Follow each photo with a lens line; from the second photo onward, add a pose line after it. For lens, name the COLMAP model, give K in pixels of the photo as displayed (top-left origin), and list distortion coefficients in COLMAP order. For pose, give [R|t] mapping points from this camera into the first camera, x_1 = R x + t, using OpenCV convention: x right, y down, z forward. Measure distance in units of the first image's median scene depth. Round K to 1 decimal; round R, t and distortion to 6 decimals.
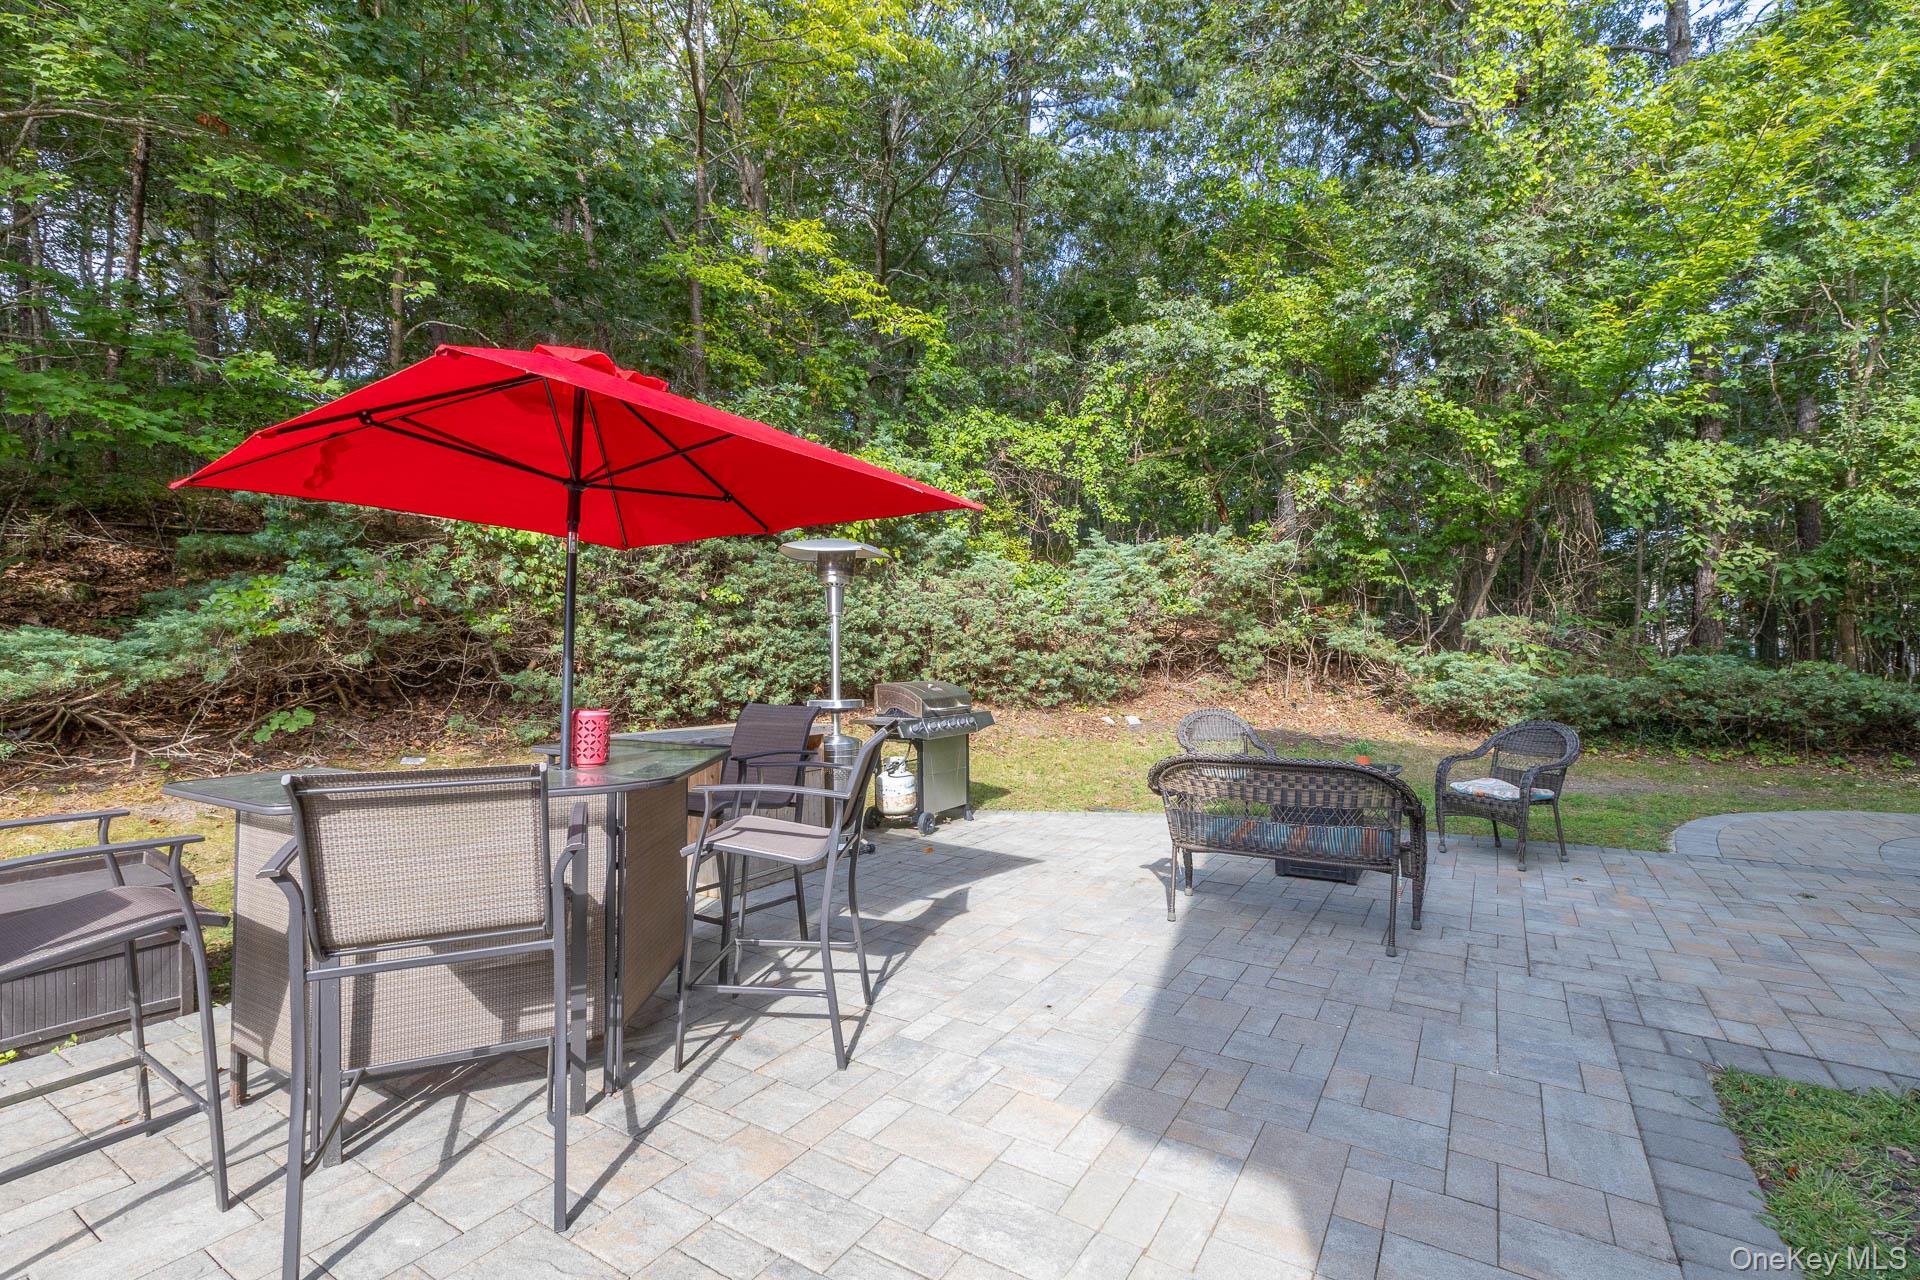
lens RADIAL K [[854.1, 0, 970.5], [0, 854.1, 637.0], [0, 0, 1]] dist [0.002121, -0.001504]
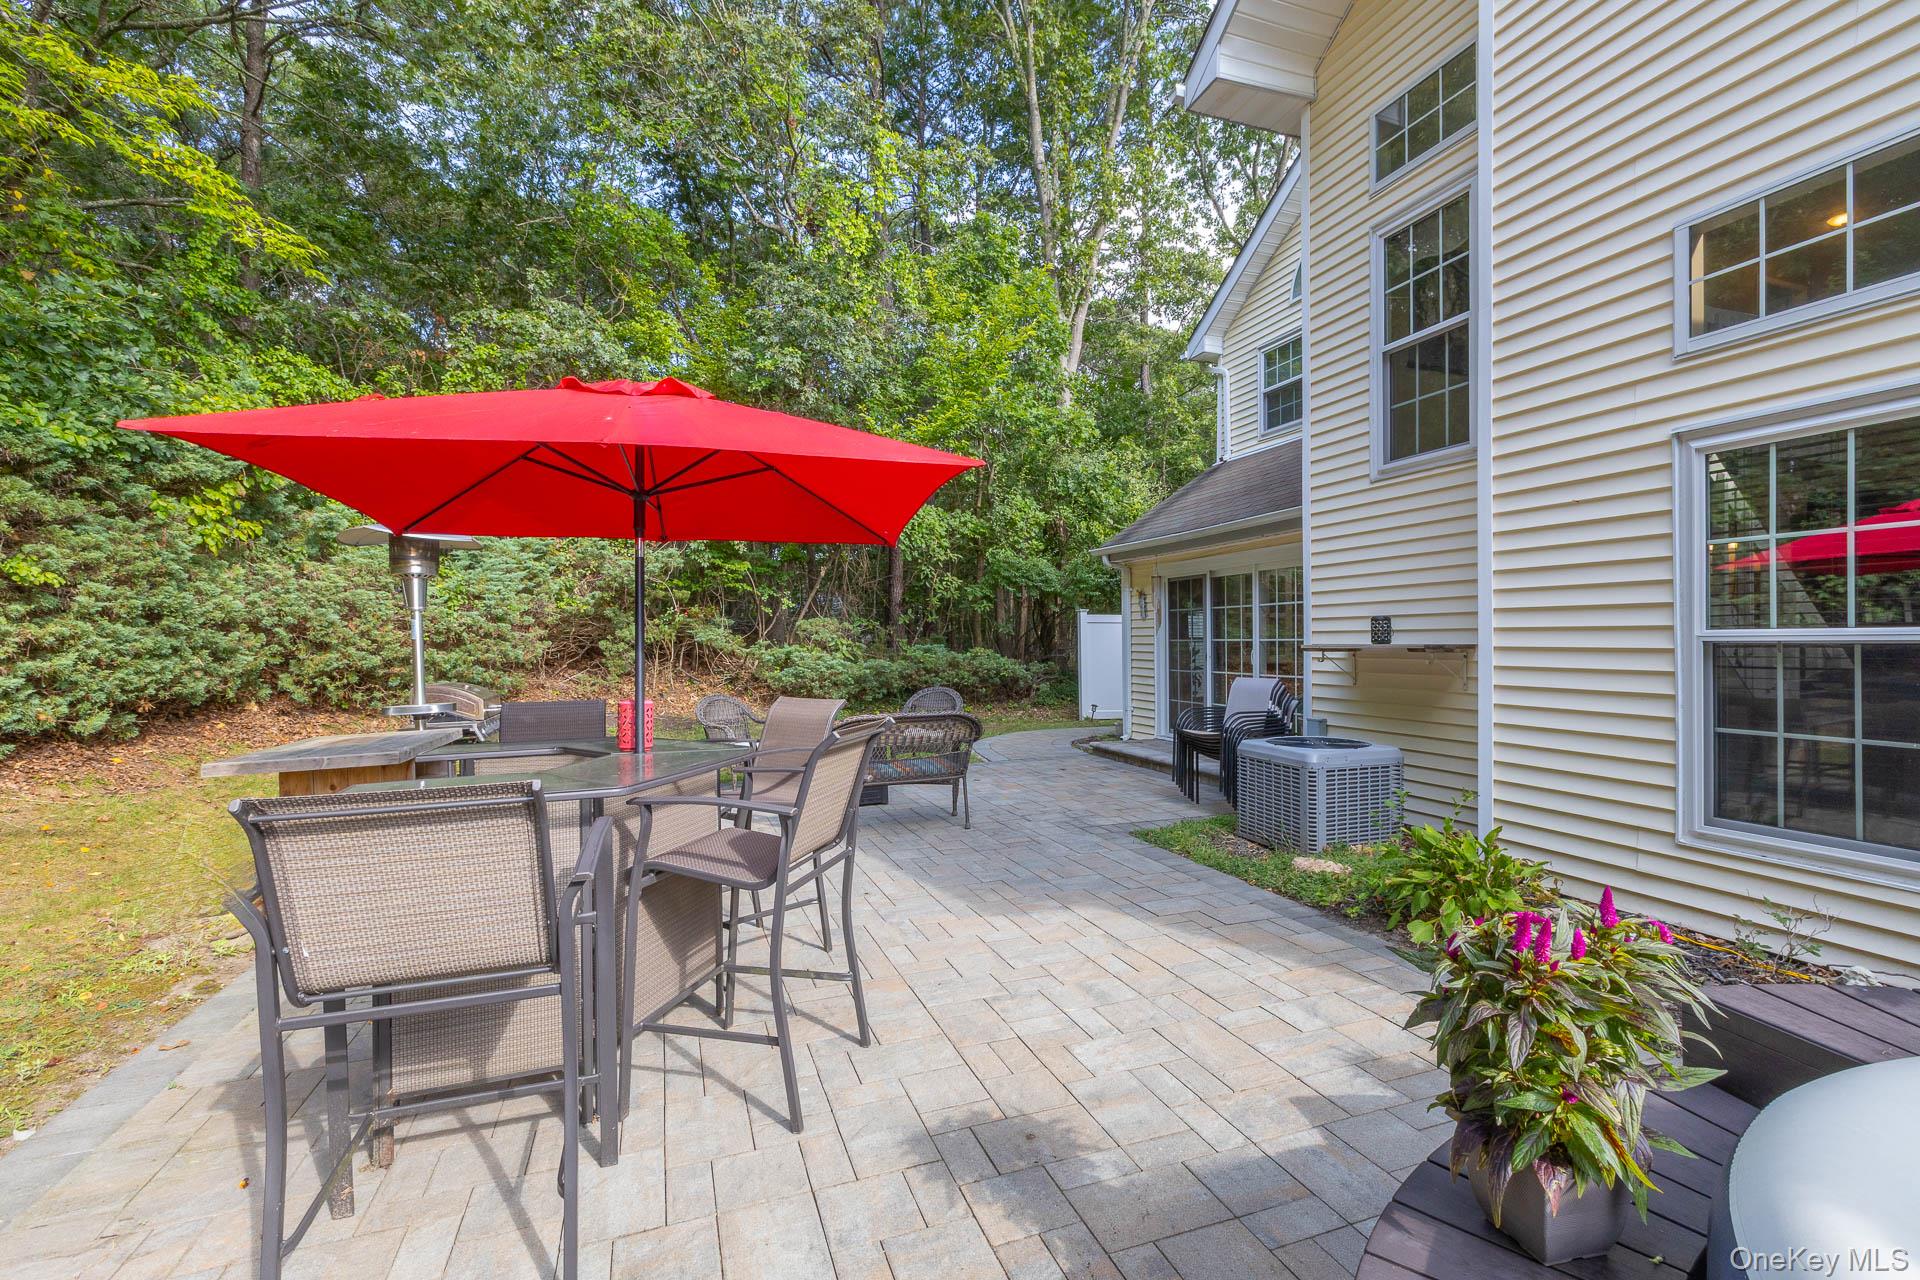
lens RADIAL K [[854.1, 0, 970.5], [0, 854.1, 637.0], [0, 0, 1]] dist [0.002121, -0.001504]
pose [[0.617502, -0.005265, 0.786551, -0.298930], [0.002971, 0.999986, 0.004362, 0.000360], [-0.786563, -0.000357, 0.617510, -0.004118]]
